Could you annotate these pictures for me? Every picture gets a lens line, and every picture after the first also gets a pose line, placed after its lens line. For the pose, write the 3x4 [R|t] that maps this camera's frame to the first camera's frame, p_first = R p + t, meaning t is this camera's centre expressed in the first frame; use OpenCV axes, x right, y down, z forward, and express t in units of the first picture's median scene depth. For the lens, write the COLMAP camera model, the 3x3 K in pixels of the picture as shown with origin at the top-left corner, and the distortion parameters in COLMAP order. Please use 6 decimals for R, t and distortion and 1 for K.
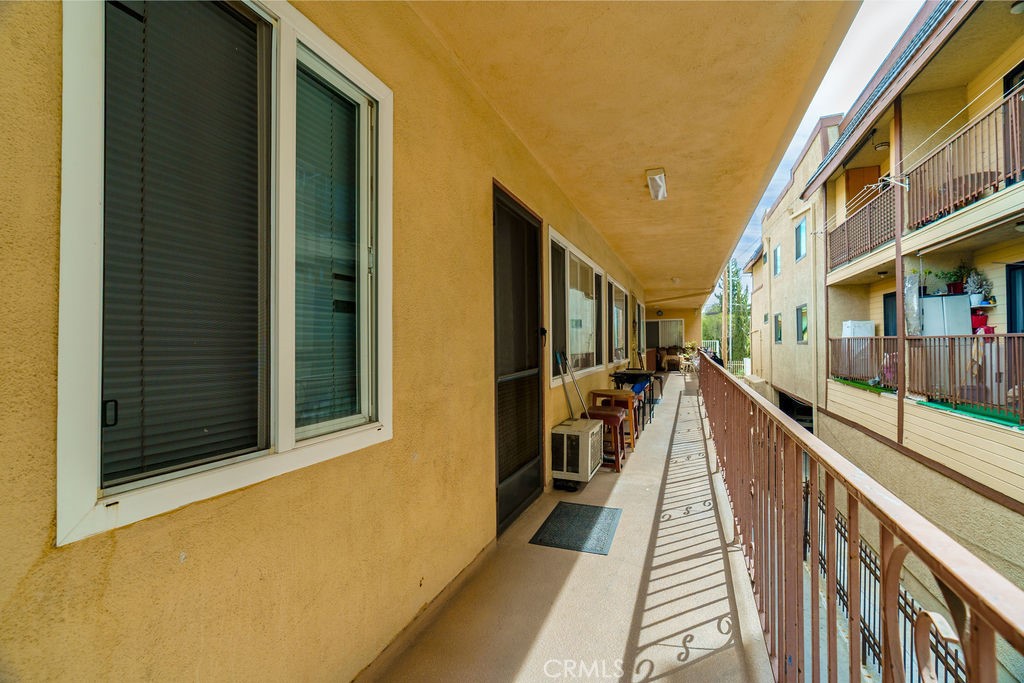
lens RADIAL K [[455.9, 0, 512.0], [0, 455.9, 341.5], [0, 0, 1]] dist [0.000177, -0.000079]
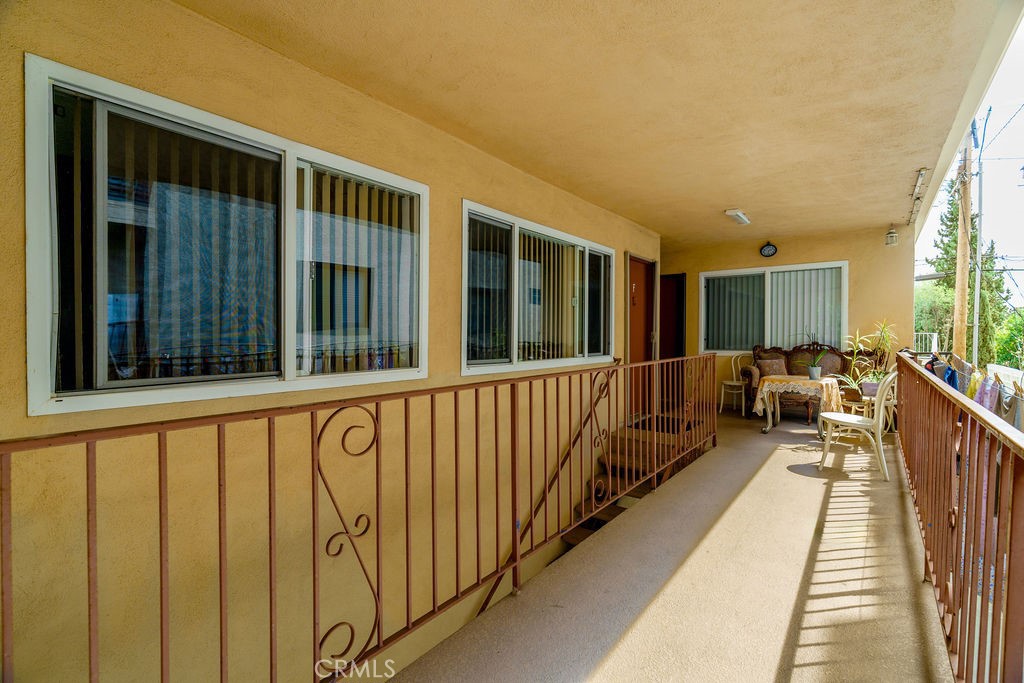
lens RADIAL K [[455.9, 0, 512.0], [0, 455.9, 341.5], [0, 0, 1]] dist [0.000177, -0.000079]
pose [[0.958443, 0.004436, -0.285249, 0.119318], [0.003654, 0.999606, 0.027821, -0.001118], [0.285260, -0.027707, 0.958049, 0.304461]]
